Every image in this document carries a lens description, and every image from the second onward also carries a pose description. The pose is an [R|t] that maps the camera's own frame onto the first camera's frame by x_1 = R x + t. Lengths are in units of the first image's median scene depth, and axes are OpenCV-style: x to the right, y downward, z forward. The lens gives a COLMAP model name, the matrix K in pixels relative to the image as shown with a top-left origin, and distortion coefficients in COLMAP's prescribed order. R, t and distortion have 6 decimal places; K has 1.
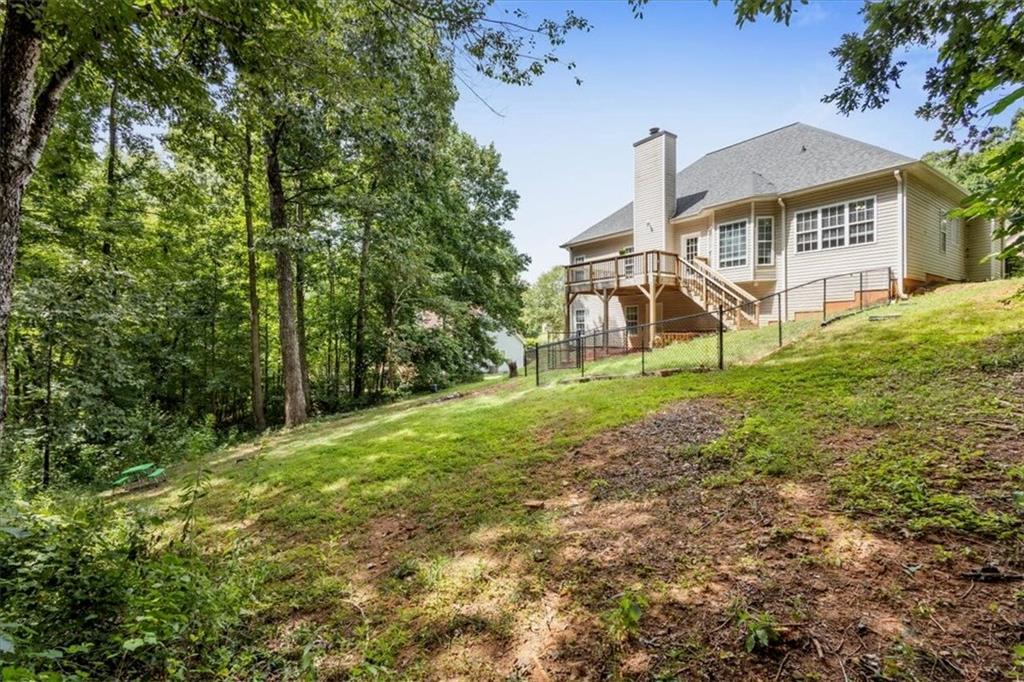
lens RADIAL K [[468.4, 0, 510.8], [0, 468.4, 340.3], [0, 0, 1]] dist [0.006298, -0.000664]
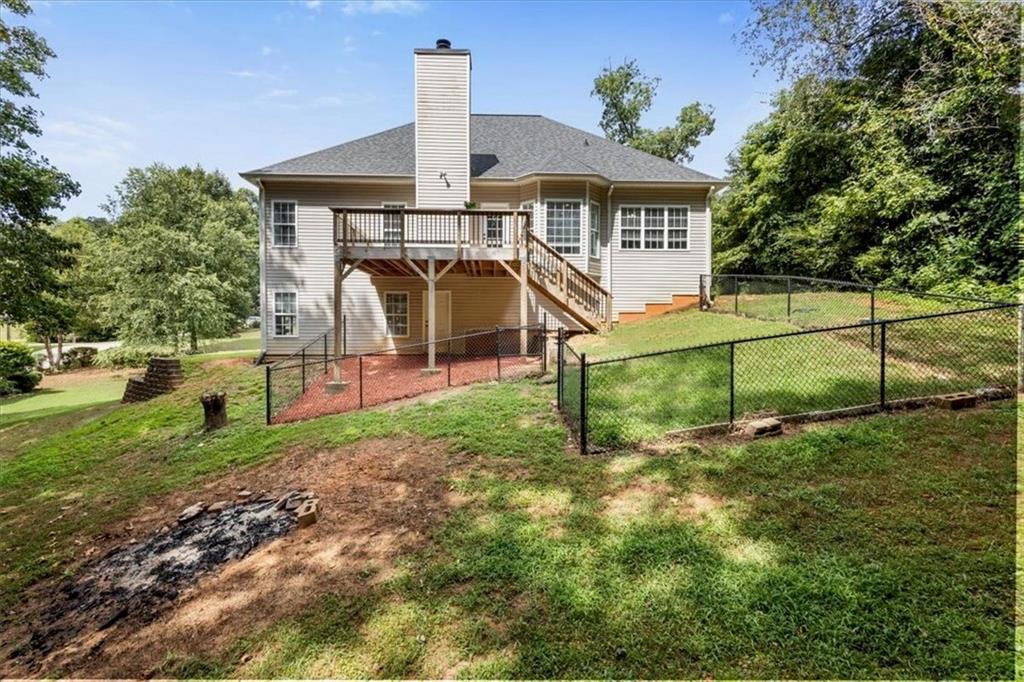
lens RADIAL K [[468.4, 0, 512.6], [0, 468.4, 340.6], [0, 0, 1]] dist [0.006298, -0.000664]
pose [[0.554585, -0.006399, 0.832102, -0.273196], [-0.000239, 0.999969, 0.007849, -0.011904], [-0.832127, -0.004552, 0.554567, 0.640590]]
